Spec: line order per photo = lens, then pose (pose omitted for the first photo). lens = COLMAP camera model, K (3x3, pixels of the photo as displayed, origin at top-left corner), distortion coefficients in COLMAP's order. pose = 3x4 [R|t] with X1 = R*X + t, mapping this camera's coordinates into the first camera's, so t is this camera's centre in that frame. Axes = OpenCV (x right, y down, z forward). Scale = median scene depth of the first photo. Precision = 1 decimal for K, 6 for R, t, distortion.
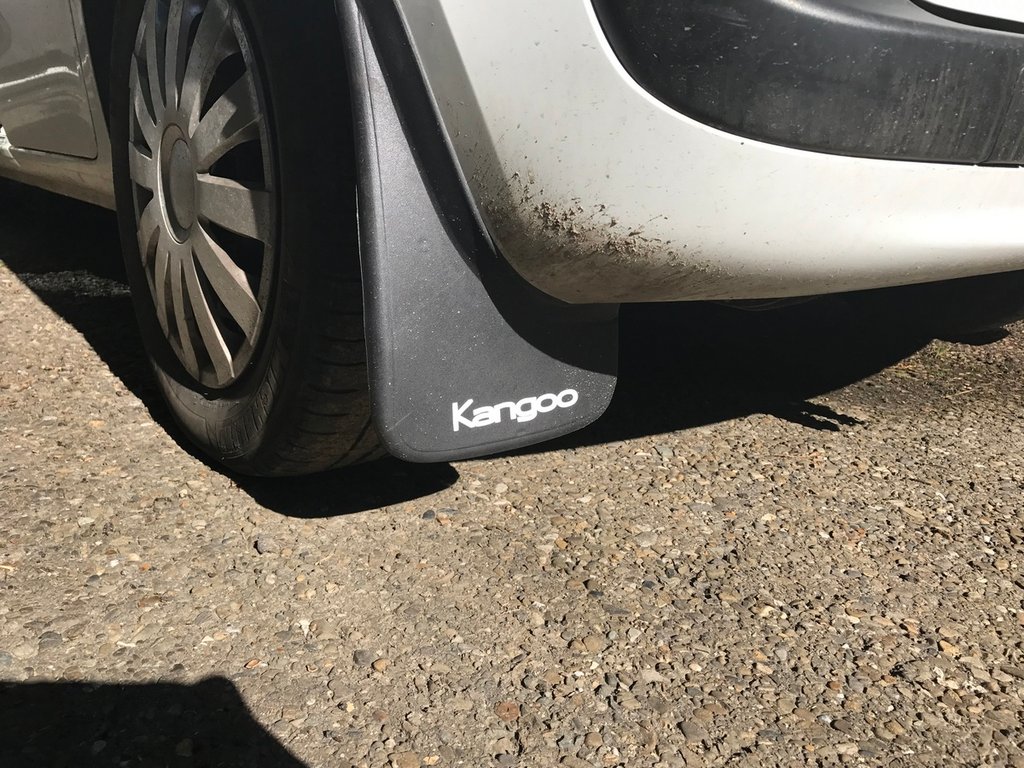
lens RADIAL K [[846.2, 0, 527.4], [0, 846.2, 385.2], [0, 0, 1]] dist [0.101728, -0.230576]
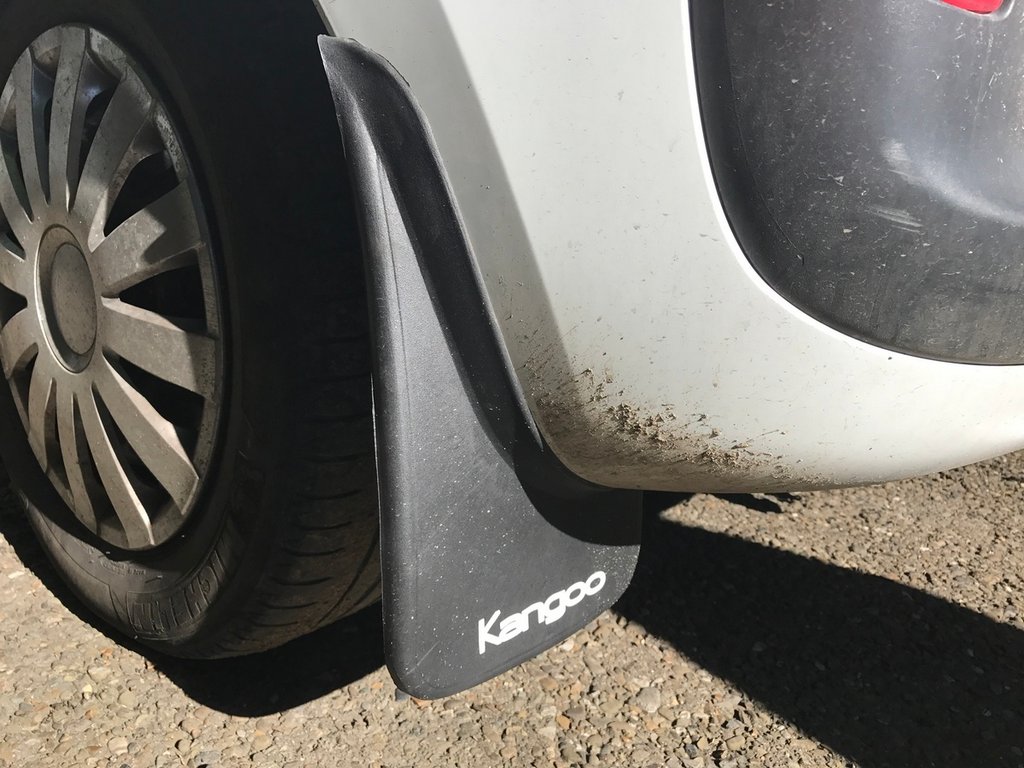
lens RADIAL K [[847.5, 0, 517.1], [0, 847.5, 383.4], [0, 0, 1]] dist [0.011744, 0.014353]
pose [[0.983856, -0.025118, 0.177190, -0.167675], [0.023292, 0.999652, 0.012380, -0.188463], [-0.177440, -0.008053, 0.984099, 0.176535]]
